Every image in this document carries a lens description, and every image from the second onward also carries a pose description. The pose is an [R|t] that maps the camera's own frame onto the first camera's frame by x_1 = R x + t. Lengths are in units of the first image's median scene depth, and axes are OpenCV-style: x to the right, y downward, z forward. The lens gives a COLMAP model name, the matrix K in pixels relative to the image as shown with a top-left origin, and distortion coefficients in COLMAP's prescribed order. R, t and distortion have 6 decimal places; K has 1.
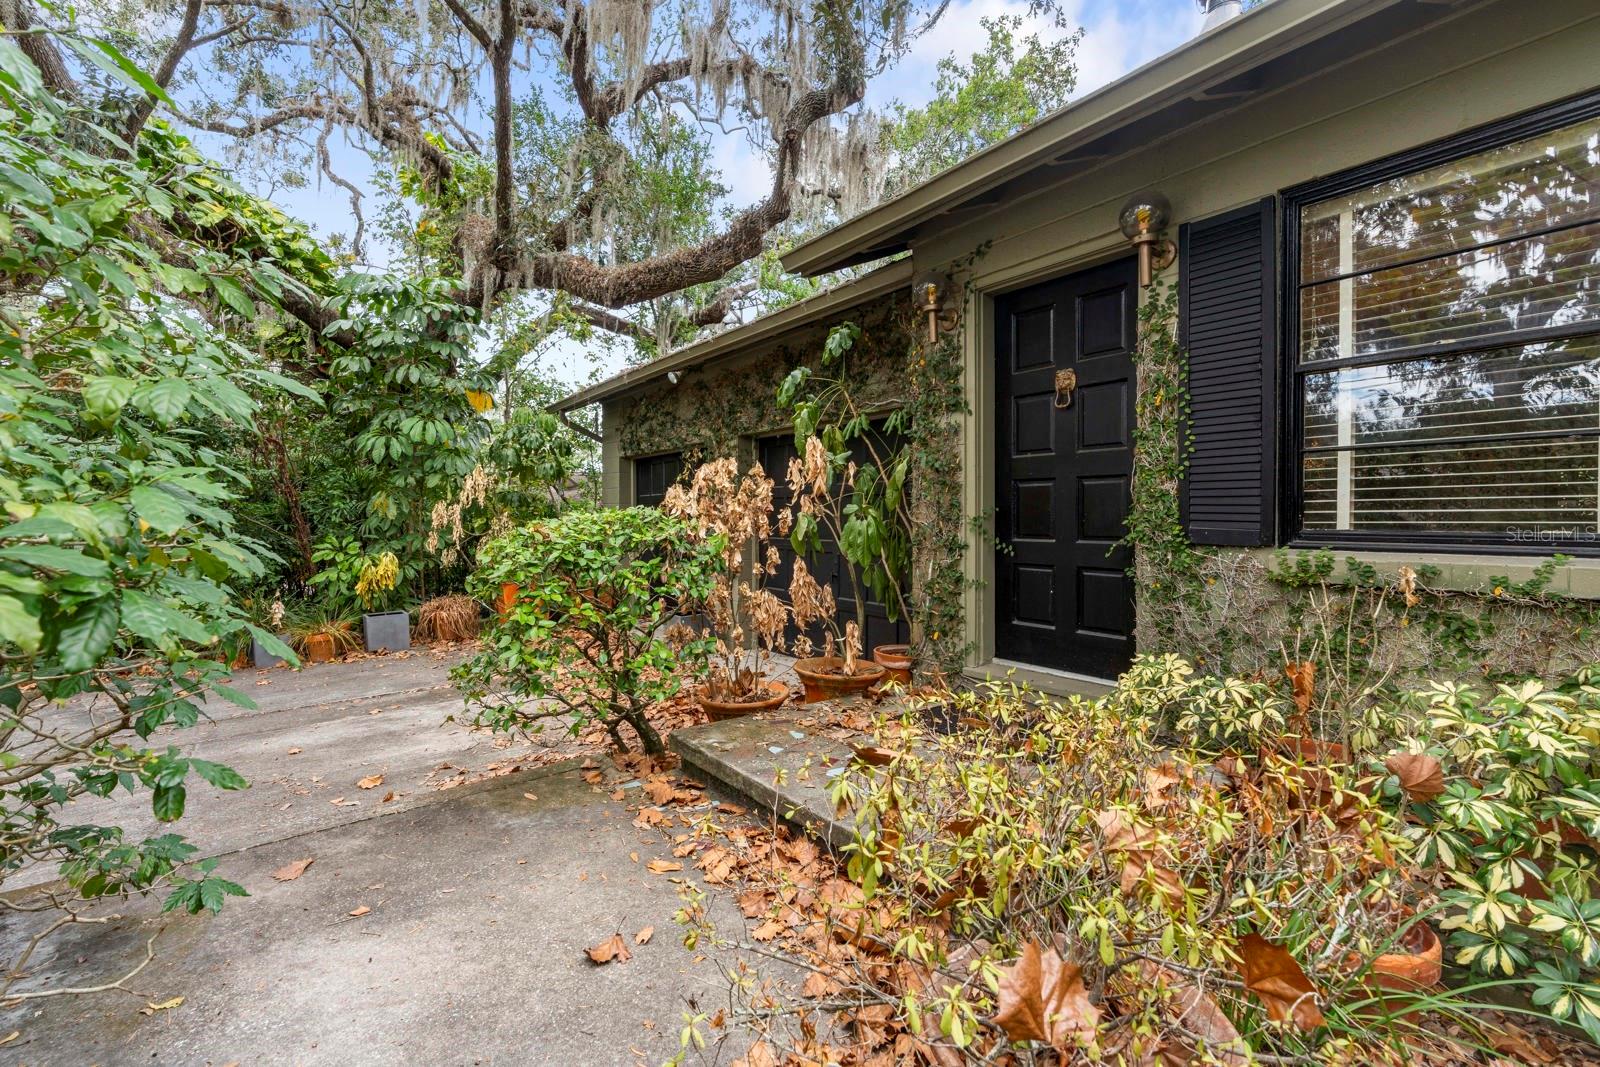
lens RADIAL K [[731.6, 0, 798.6], [0, 731.6, 528.7], [0, 0, 1]] dist [-0.011959, 0.004024]
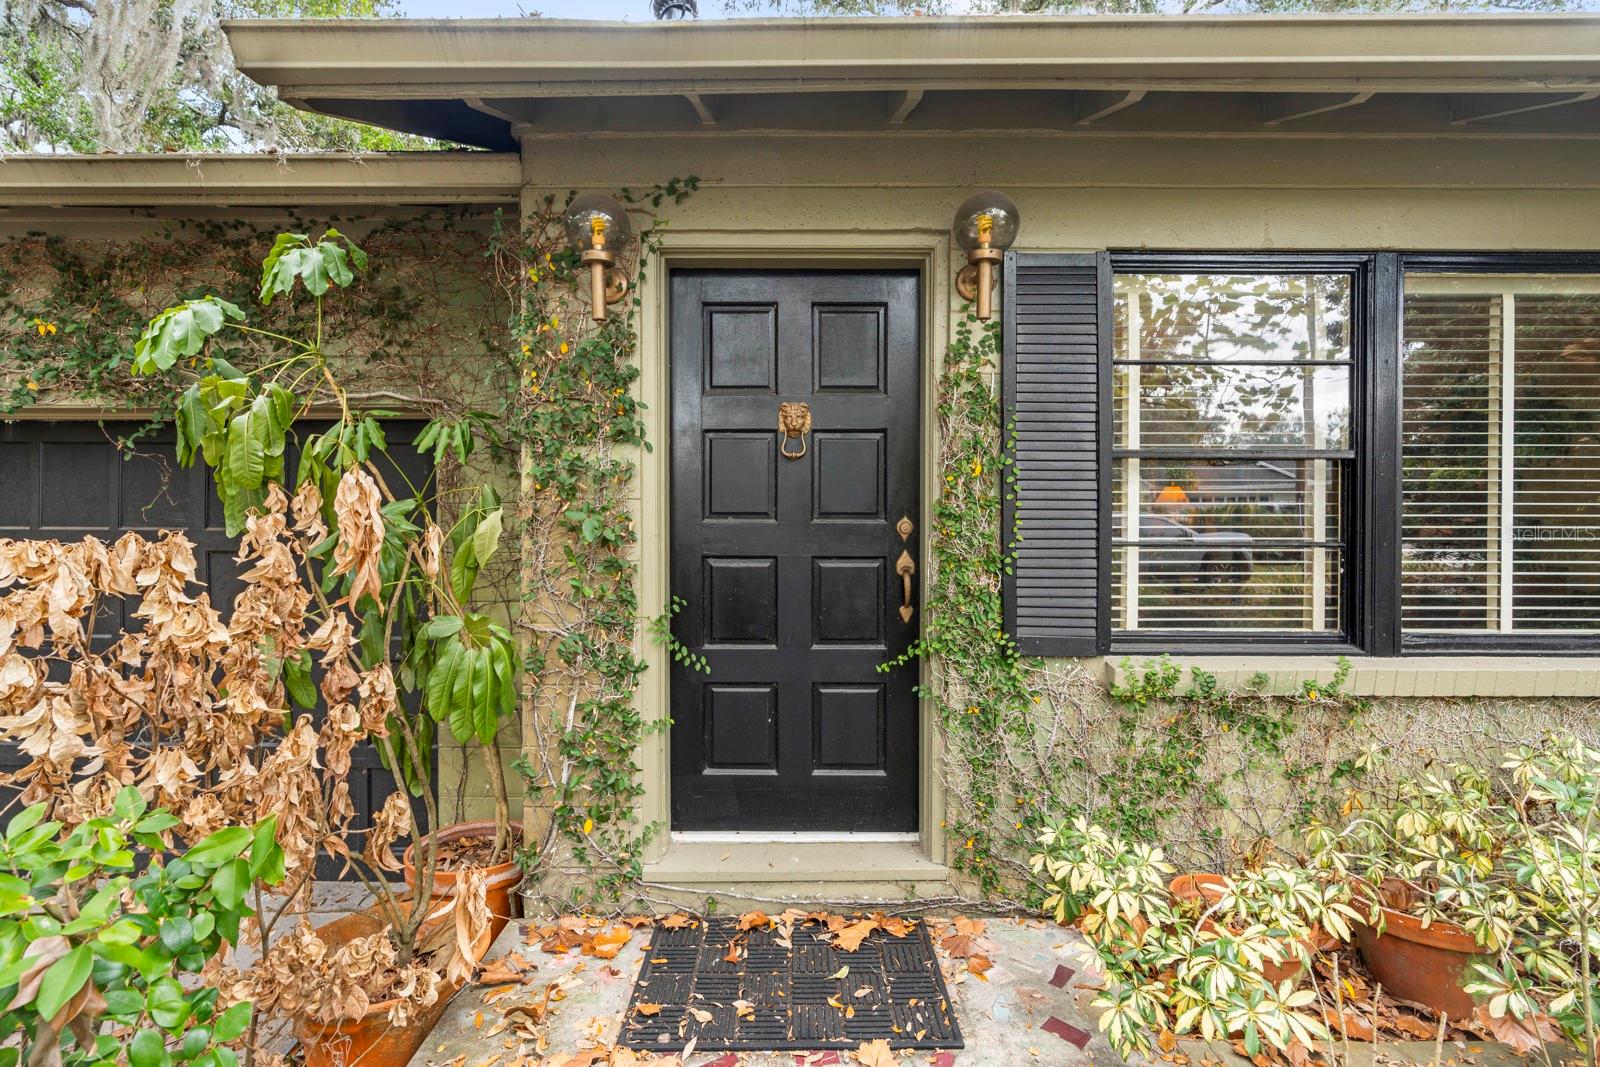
lens RADIAL K [[704.5, 0, 801.0], [0, 704.5, 534.5], [0, 0, 1]] dist [-0.005439, -0.000169]
pose [[0.583756, -0.005262, 0.811912, -0.169184], [0.009839, 0.999951, -0.000594, -0.085137], [-0.811869, 0.008335, 0.583780, 0.556661]]
